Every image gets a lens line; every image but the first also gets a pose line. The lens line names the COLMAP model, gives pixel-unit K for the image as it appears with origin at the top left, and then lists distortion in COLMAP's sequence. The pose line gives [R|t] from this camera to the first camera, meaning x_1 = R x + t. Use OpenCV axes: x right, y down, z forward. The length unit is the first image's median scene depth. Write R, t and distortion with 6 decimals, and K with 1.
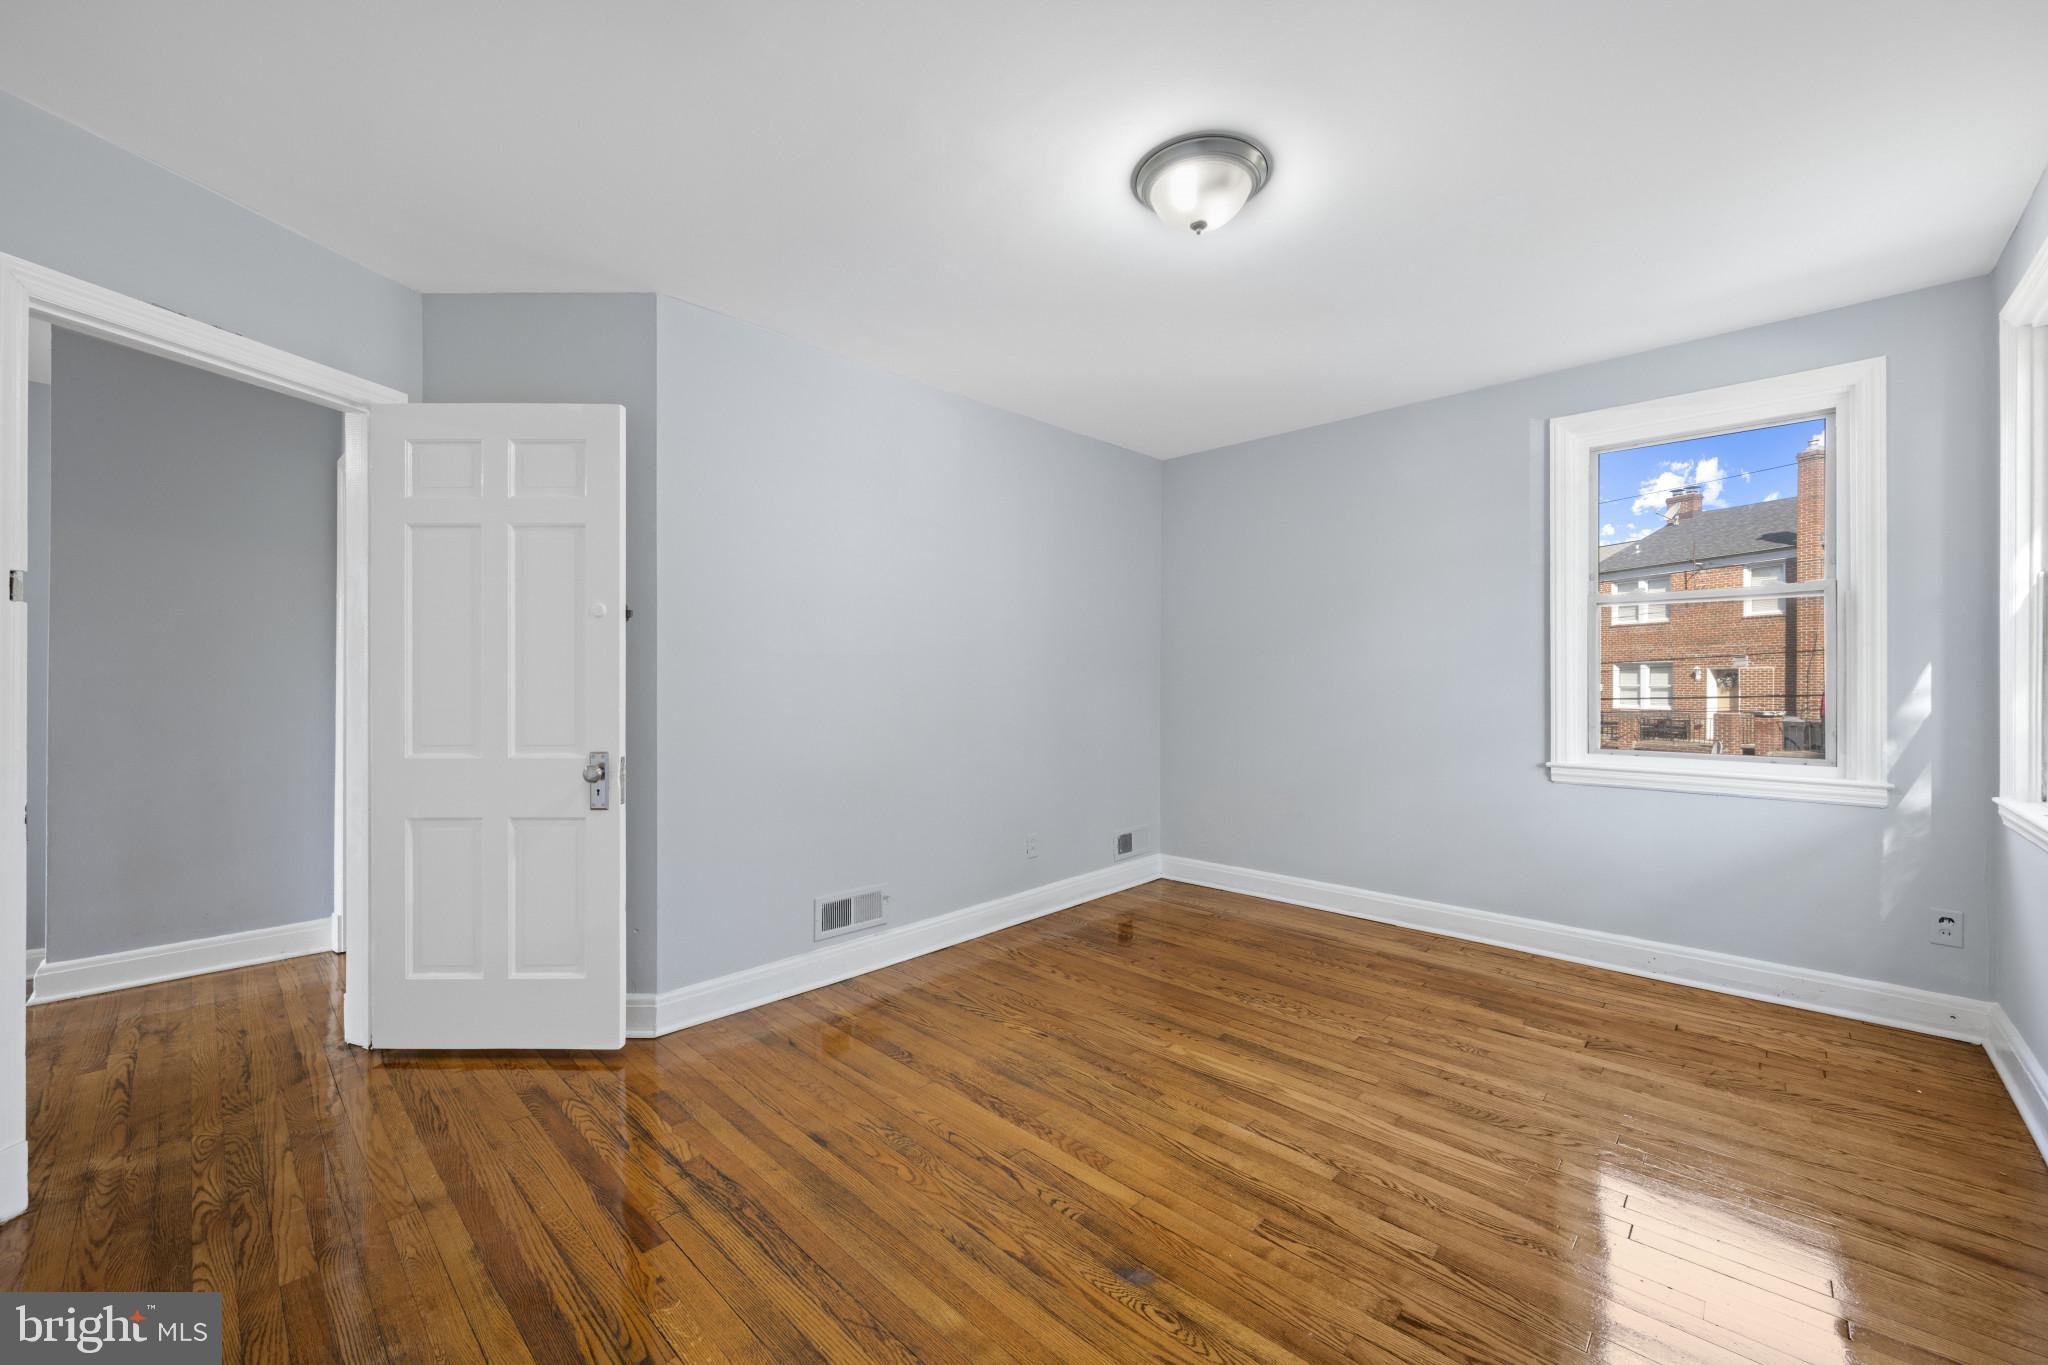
lens RADIAL K [[804.1, 0, 1024.0], [0, 804.1, 682.5], [0, 0, 1]] dist [-0.000187, -0.000017]
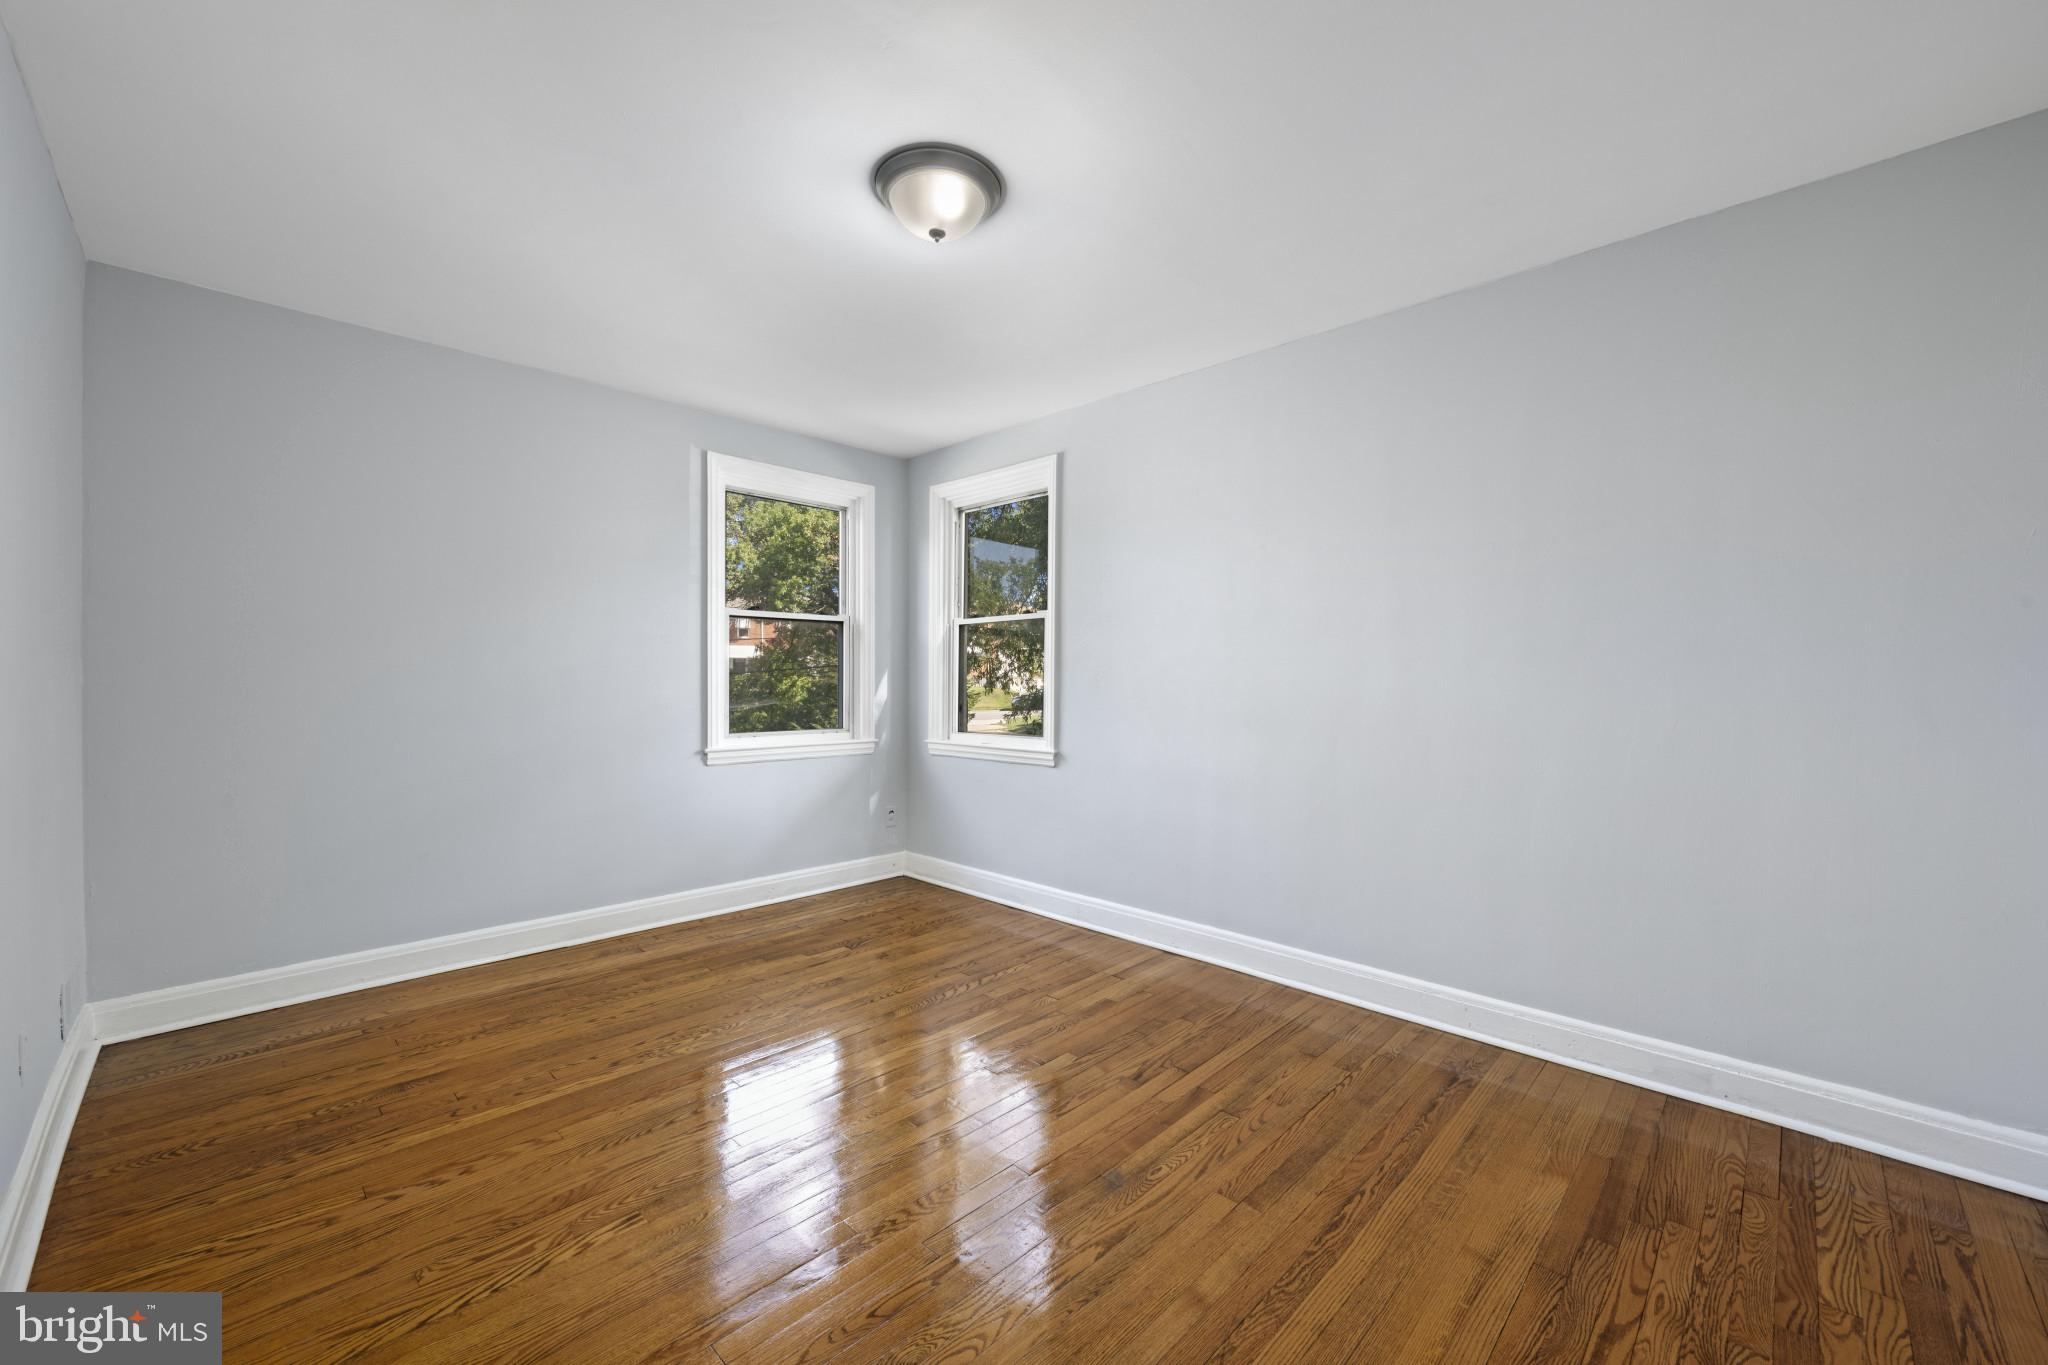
lens RADIAL K [[804.1, 0, 1024.0], [0, 804.1, 682.5], [0, 0, 1]] dist [-0.000187, -0.000017]
pose [[0.007937, -0.003762, 0.999961, -0.563431], [0.000186, 0.999993, 0.003761, 0.000308], [-0.999968, 0.000156, 0.007938, 0.608201]]
